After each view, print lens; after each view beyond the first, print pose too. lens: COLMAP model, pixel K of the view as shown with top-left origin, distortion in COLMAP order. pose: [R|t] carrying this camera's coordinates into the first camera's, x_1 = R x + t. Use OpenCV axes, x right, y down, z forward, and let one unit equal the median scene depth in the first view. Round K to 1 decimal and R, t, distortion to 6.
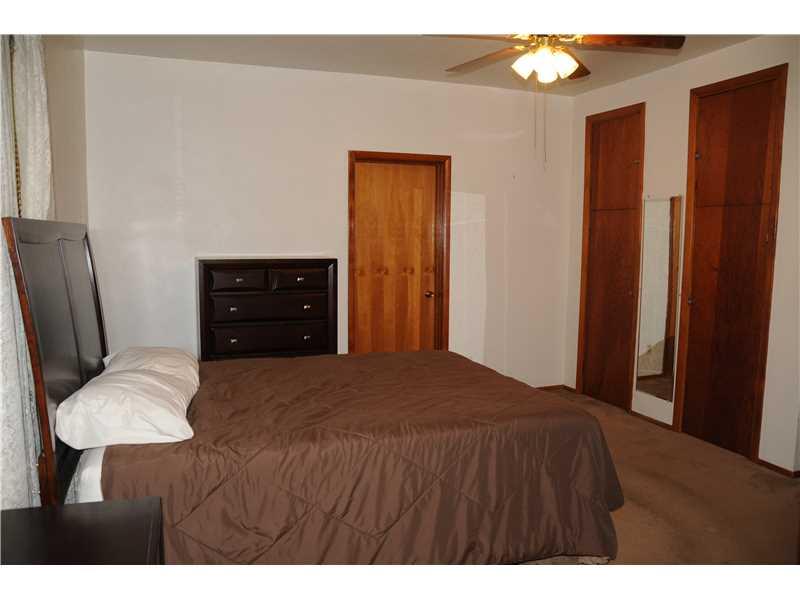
lens RADIAL K [[673.4, 0, 397.7], [0, 673.4, 302.5], [0, 0, 1]] dist [-0.118591, 0.157542]
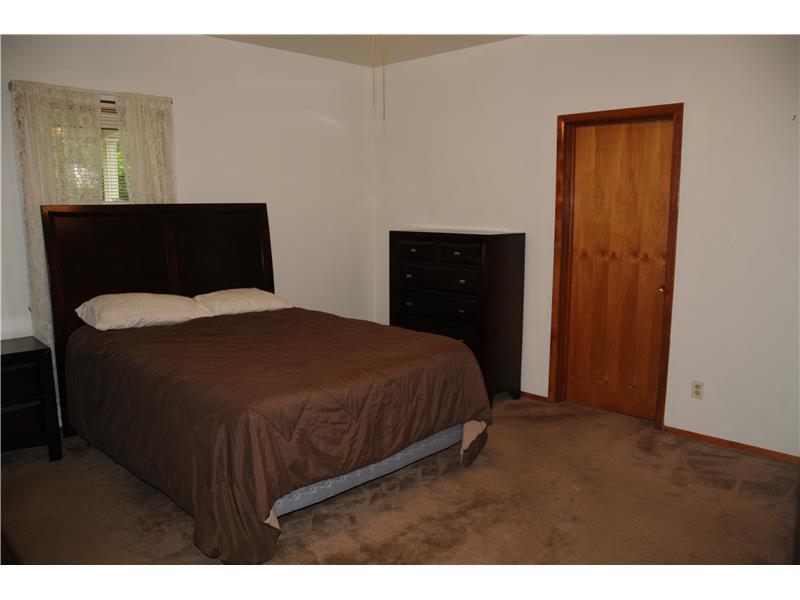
lens RADIAL K [[673.4, 0, 397.7], [0, 673.4, 302.5], [0, 0, 1]] dist [-0.118591, 0.157542]
pose [[0.401805, 0.123788, -0.907320, 0.665006], [-0.096539, 0.991026, 0.092456, -0.041057], [0.910622, 0.050442, 0.410150, 0.447778]]
